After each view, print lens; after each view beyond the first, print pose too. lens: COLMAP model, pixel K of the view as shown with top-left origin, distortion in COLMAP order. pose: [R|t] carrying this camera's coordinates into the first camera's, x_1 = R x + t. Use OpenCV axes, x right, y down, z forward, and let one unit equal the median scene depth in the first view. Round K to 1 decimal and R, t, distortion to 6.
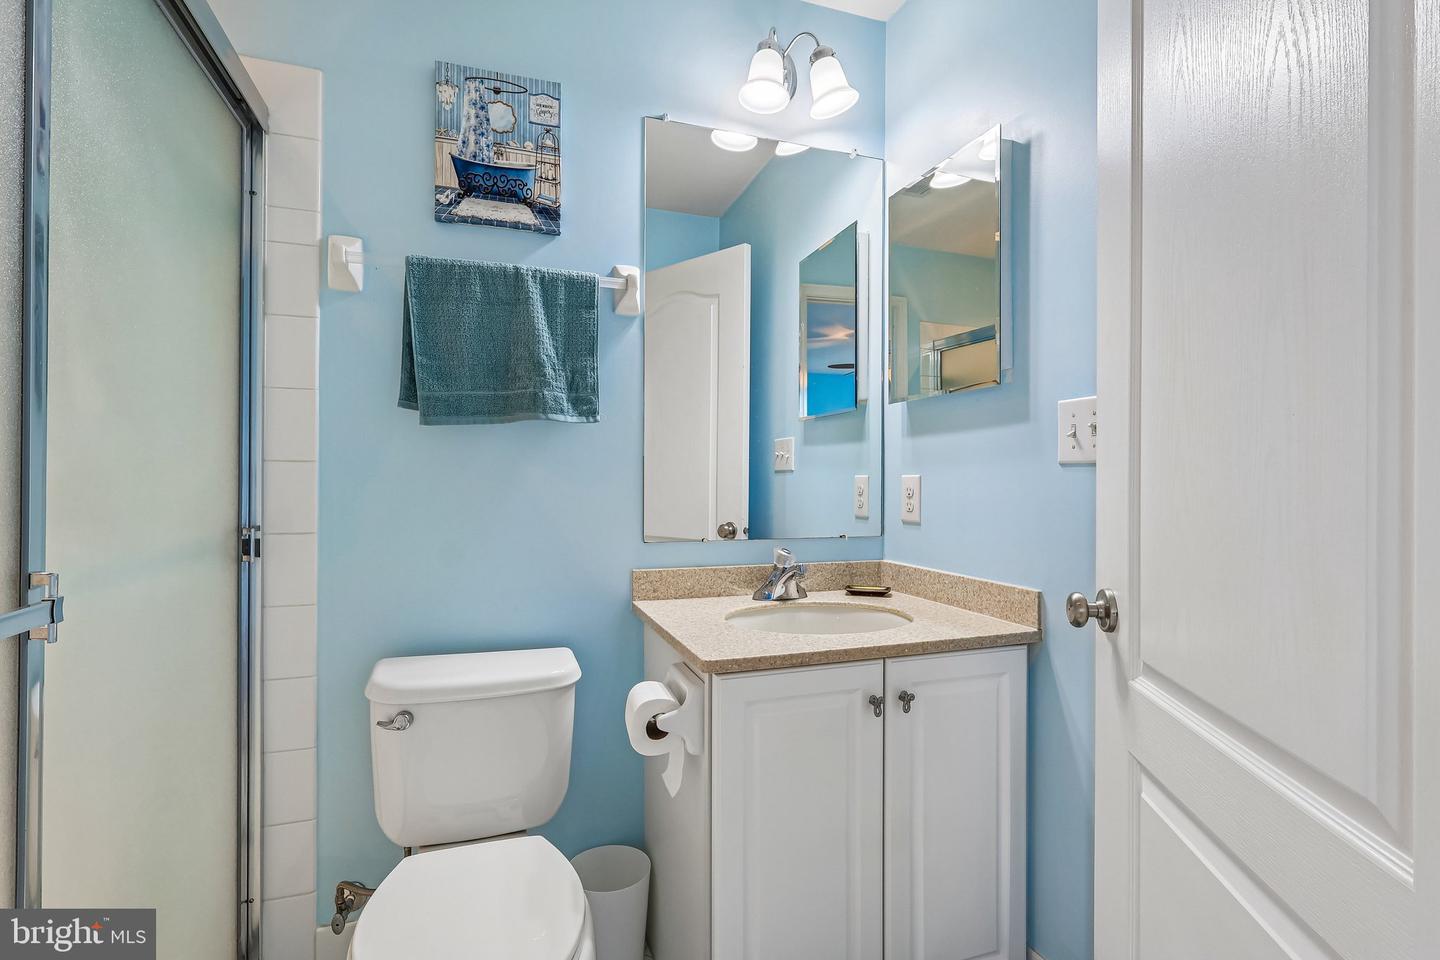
lens RADIAL K [[677.0, 0, 715.7], [0, 677.0, 479.3], [0, 0, 1]] dist [0.002638, -0.000159]
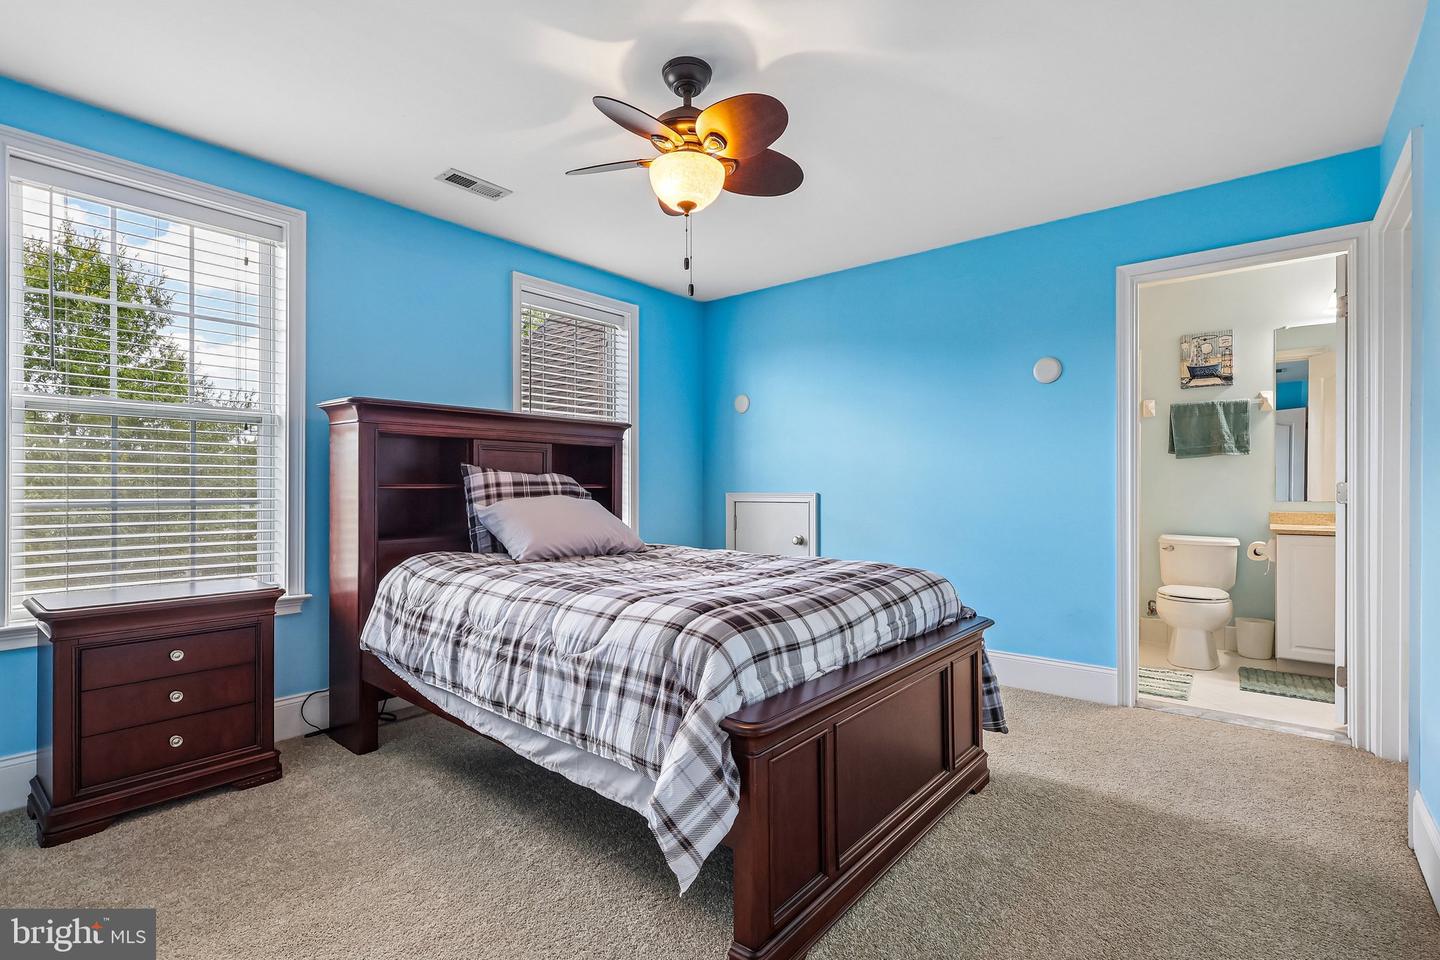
lens RADIAL K [[677.0, 0, 715.7], [0, 677.0, 479.3], [0, 0, 1]] dist [0.002638, -0.000159]
pose [[0.525956, -0.005387, -0.850495, 1.025719], [0.004664, 0.999983, -0.003450, 0.013233], [0.850499, -0.002152, 0.525972, -2.270493]]
